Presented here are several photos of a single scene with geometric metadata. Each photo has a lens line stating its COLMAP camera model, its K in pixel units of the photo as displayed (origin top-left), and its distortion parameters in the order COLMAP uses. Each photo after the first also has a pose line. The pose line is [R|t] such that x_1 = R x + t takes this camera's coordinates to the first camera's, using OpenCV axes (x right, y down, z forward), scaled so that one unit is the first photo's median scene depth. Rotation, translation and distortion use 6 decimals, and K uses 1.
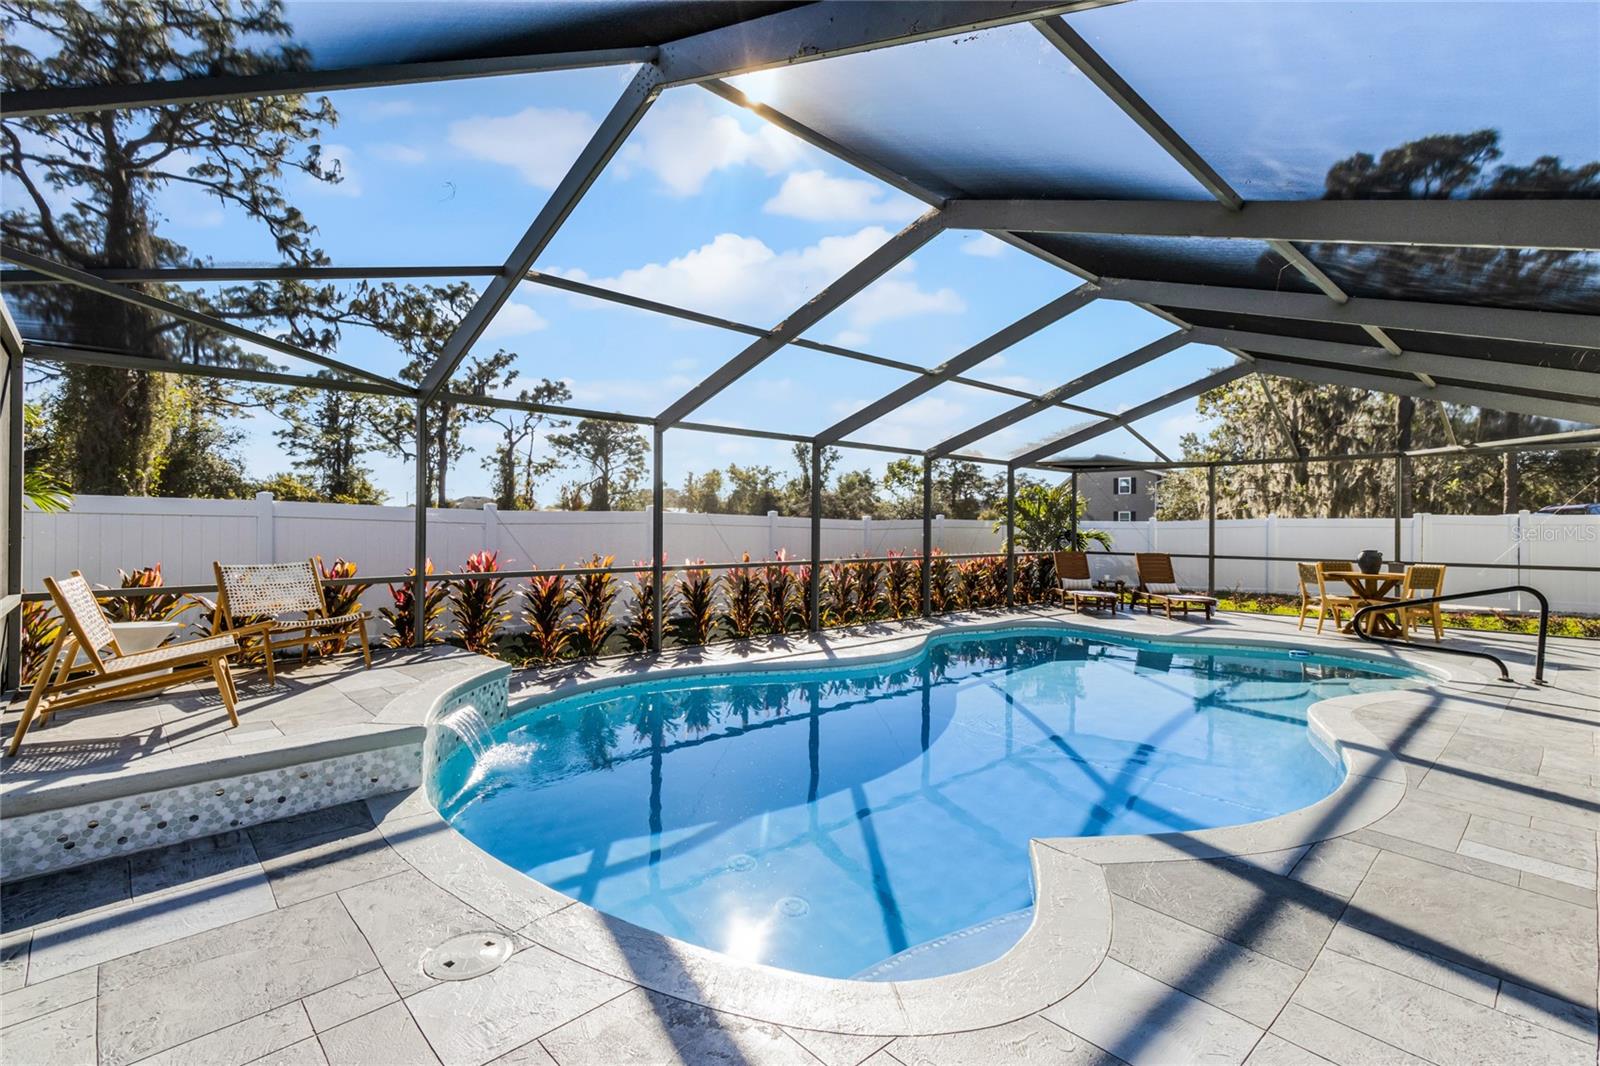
lens RADIAL K [[746.8, 0, 794.9], [0, 746.8, 531.1], [0, 0, 1]] dist [0.003253, 0.000774]
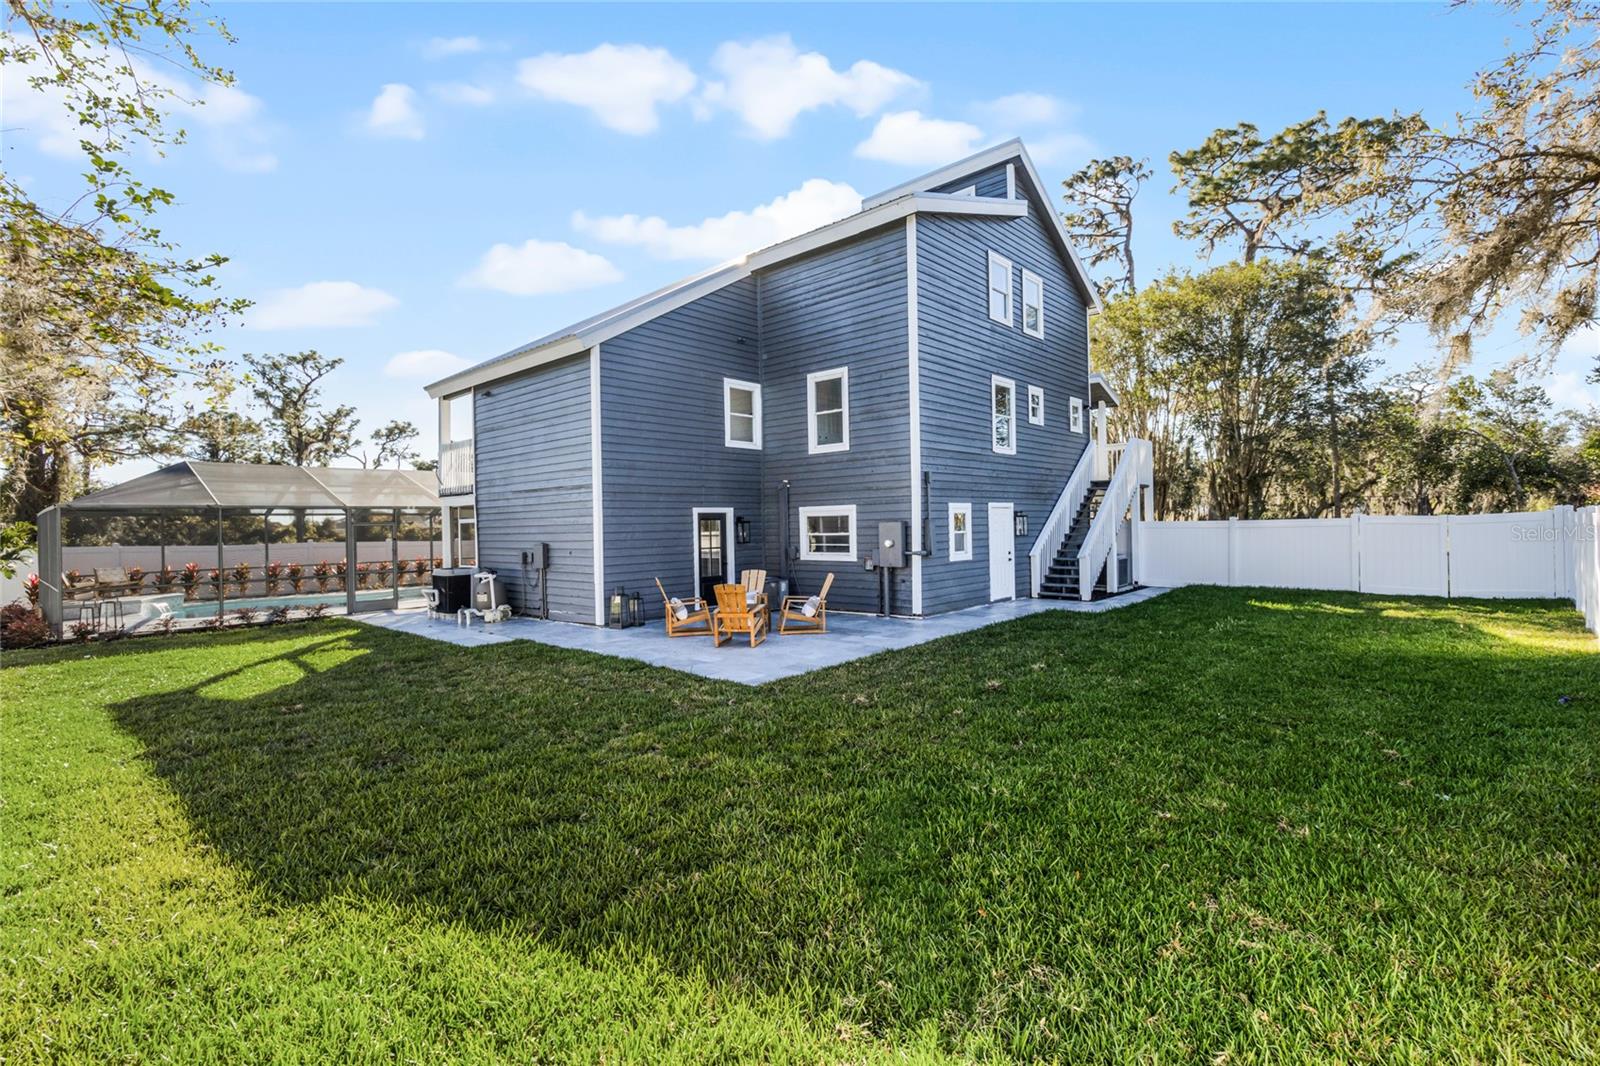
lens RADIAL K [[746.8, 0, 794.9], [0, 746.8, 531.1], [0, 0, 1]] dist [0.003253, 0.000774]
pose [[0.996533, -0.023682, 0.079762, 0.269109], [0.023933, 0.999711, -0.002184, -0.005072], [-0.079688, 0.004085, 0.996812, -0.333922]]
